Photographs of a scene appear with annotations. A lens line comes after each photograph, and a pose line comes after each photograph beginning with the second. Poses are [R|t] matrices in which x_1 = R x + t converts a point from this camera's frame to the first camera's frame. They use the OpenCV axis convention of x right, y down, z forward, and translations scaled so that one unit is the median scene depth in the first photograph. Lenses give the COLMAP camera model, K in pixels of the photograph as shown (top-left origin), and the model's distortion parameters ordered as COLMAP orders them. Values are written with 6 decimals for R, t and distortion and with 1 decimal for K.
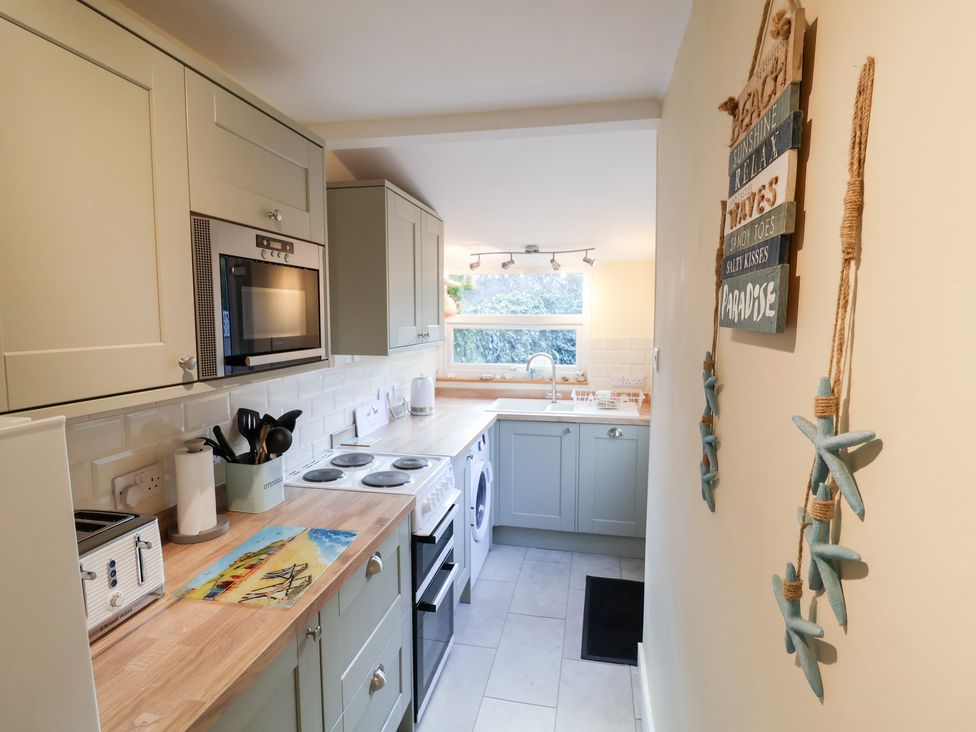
lens RADIAL K [[520.7, 0, 491.9], [0, 520.7, 363.5], [0, 0, 1]] dist [0.006319, -0.015974]
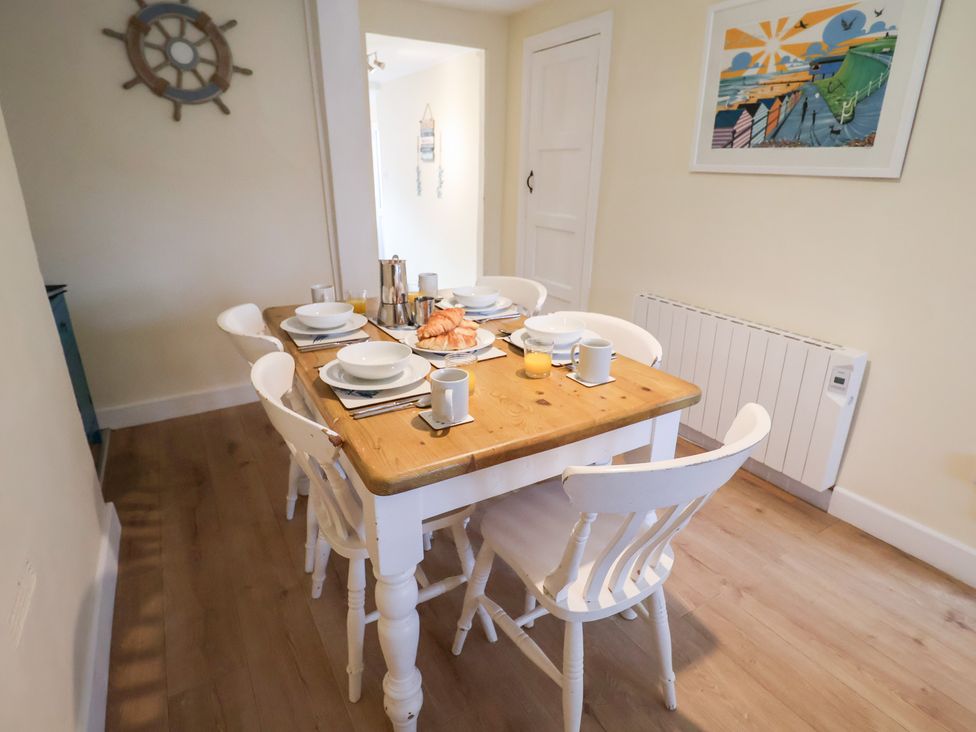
lens RADIAL K [[520.7, 0, 491.9], [0, 520.7, 363.5], [0, 0, 1]] dist [0.006319, -0.015974]
pose [[0.738940, -0.233129, 0.632154, -5.240440], [0.055489, 0.956101, 0.287734, 0.769312], [-0.671483, -0.177541, 0.719438, -6.798364]]
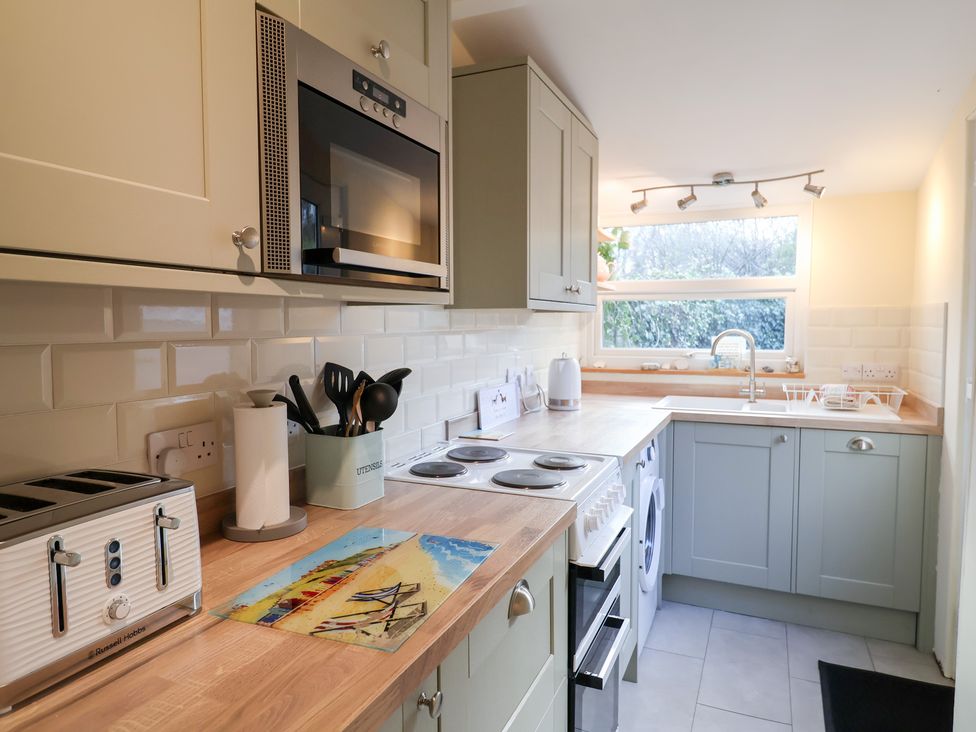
lens RADIAL K [[626.6, 0, 485.6], [0, 626.6, 365.7], [0, 0, 1]] dist [0.006764, -0.000265]
pose [[0.976010, 0.009101, -0.217533, -0.088684], [-0.015564, 0.999486, -0.028014, 0.108615], [0.217167, 0.030728, 0.975651, 0.215022]]
